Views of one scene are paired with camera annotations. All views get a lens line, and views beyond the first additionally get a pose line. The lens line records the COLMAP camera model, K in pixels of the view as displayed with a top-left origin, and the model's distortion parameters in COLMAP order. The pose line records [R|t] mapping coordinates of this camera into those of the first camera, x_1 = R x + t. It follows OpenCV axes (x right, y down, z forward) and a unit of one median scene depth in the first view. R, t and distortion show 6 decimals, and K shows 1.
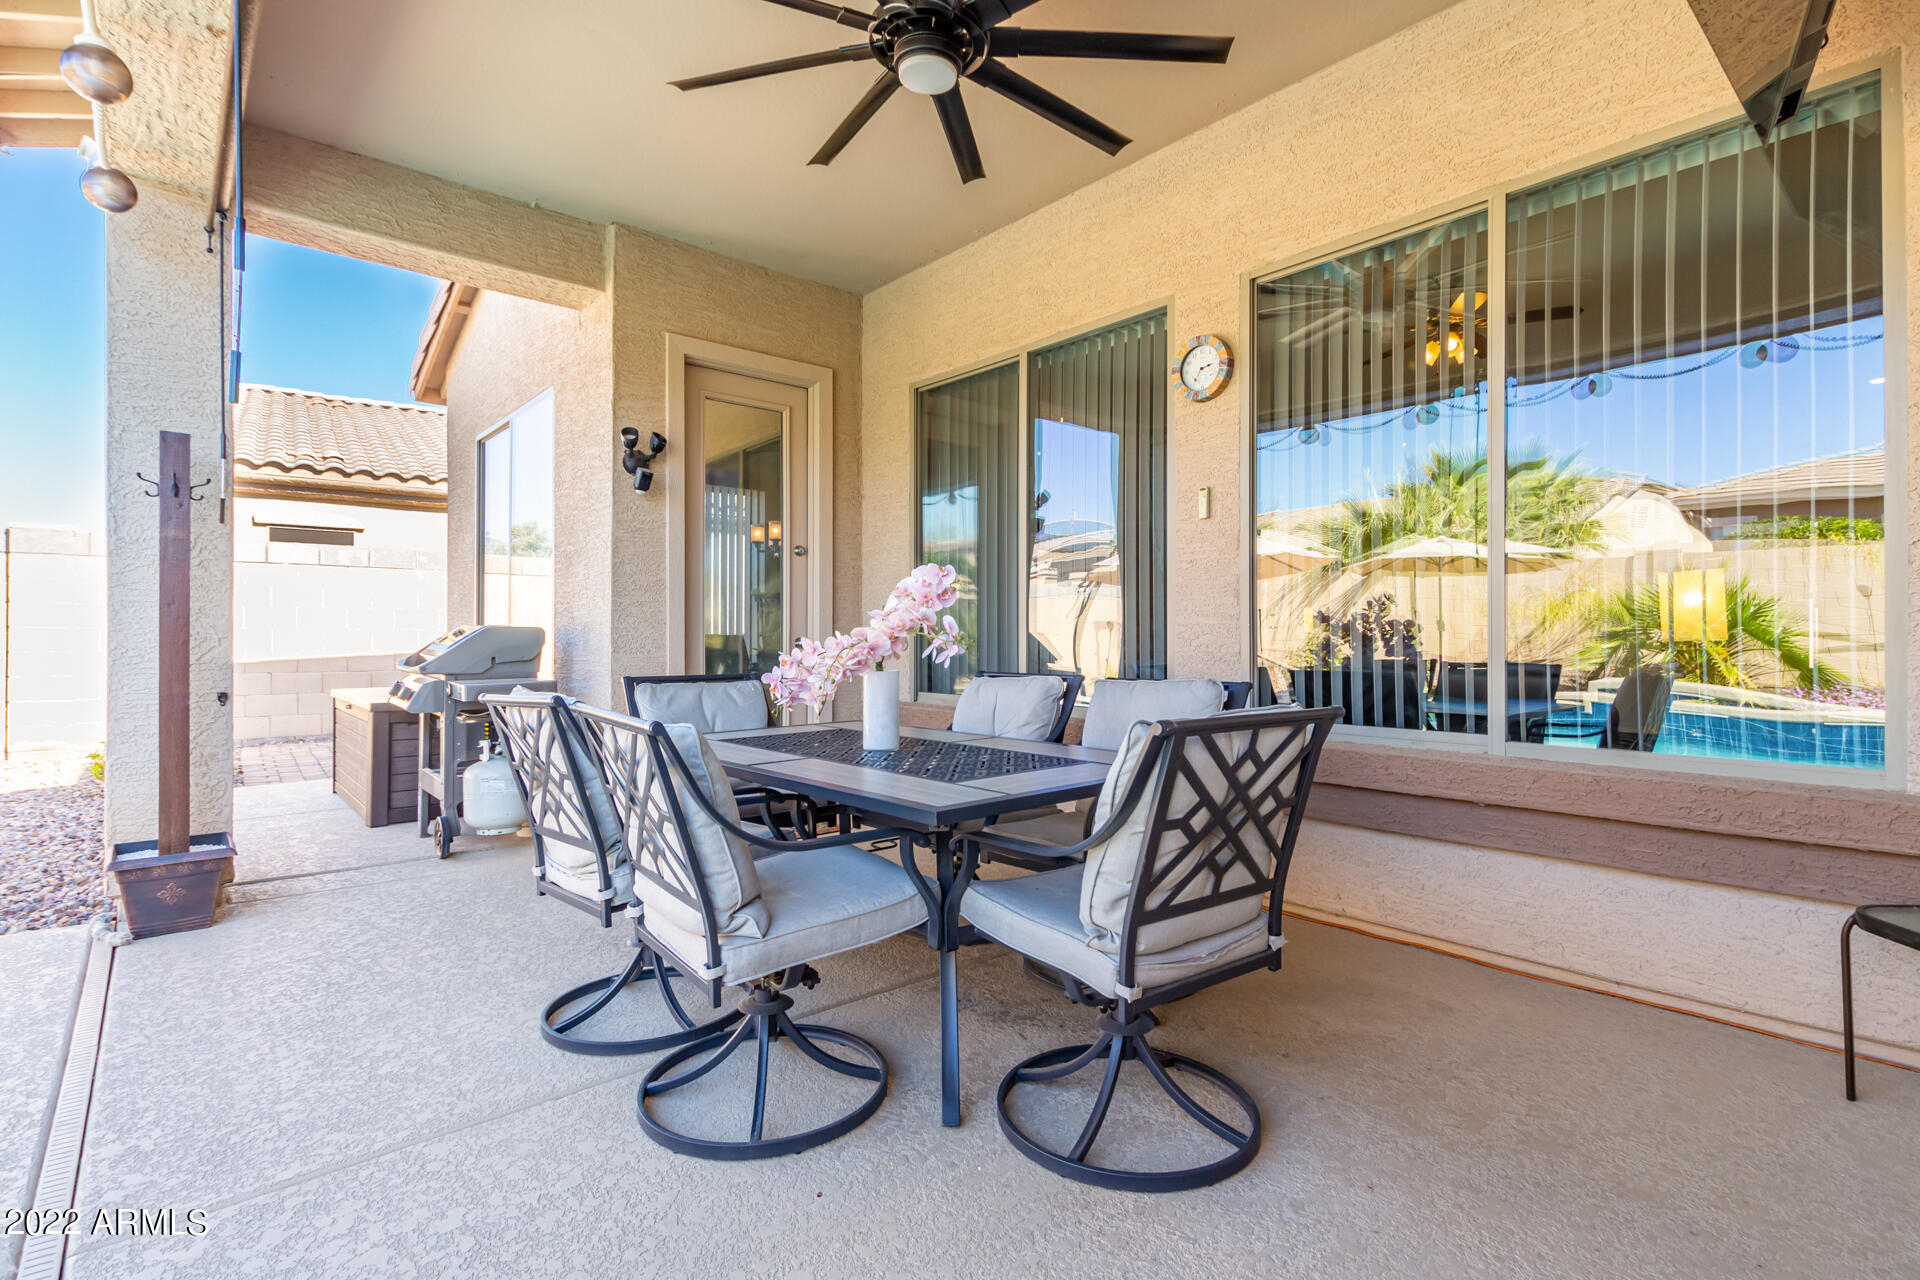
lens RADIAL K [[884.6, 0, 963.9], [0, 884.6, 637.6], [0, 0, 1]] dist [0.013859, 0.001021]
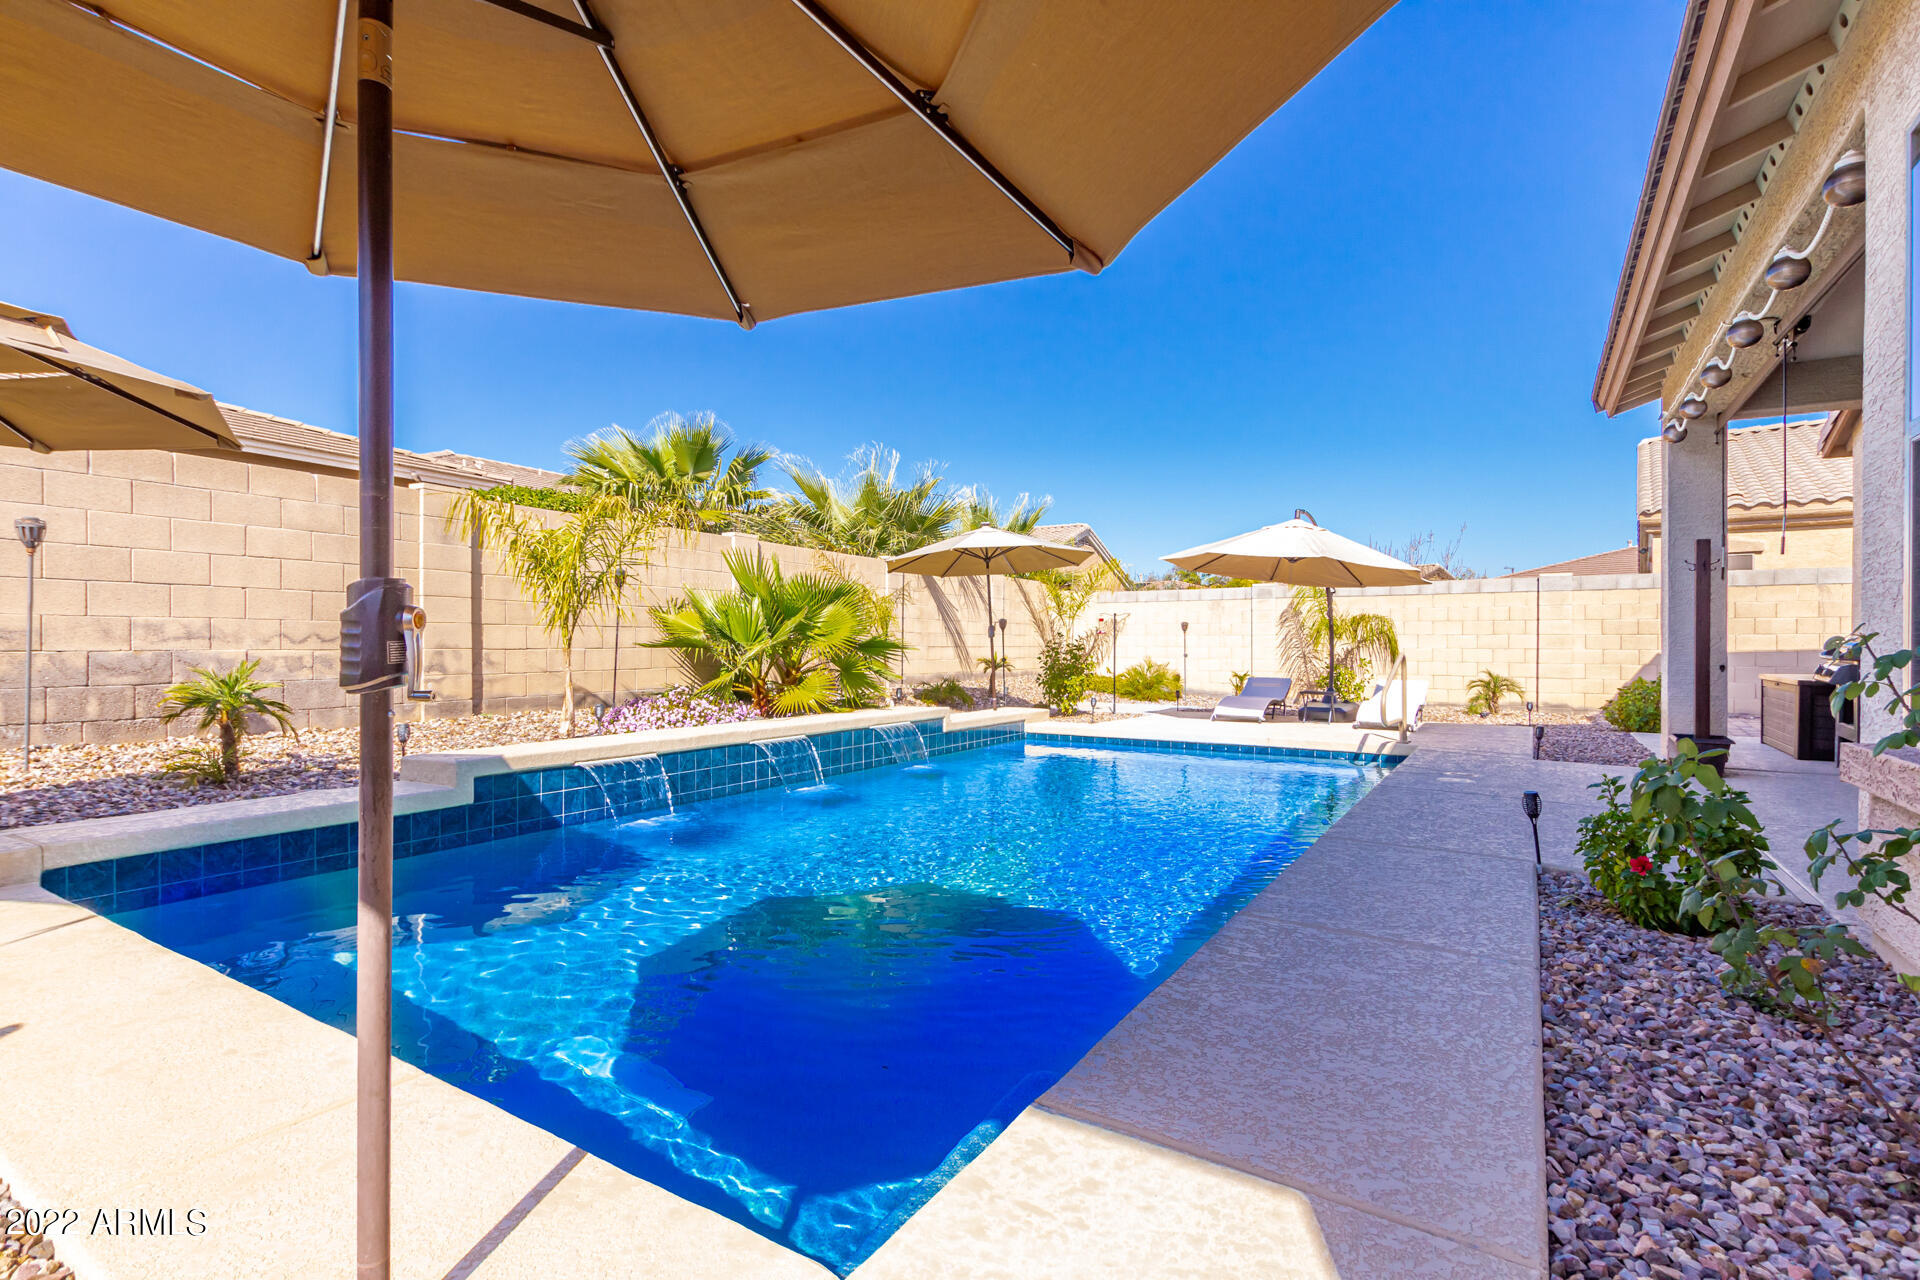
lens RADIAL K [[884.6, 0, 976.1], [0, 884.6, 639.2], [0, 0, 1]] dist [0.013859, 0.001021]
pose [[0.291548, -0.013402, -0.956462, 0.555338], [0.002117, 0.999908, -0.013365, 0.025781], [0.956554, 0.001872, 0.291550, -1.109728]]
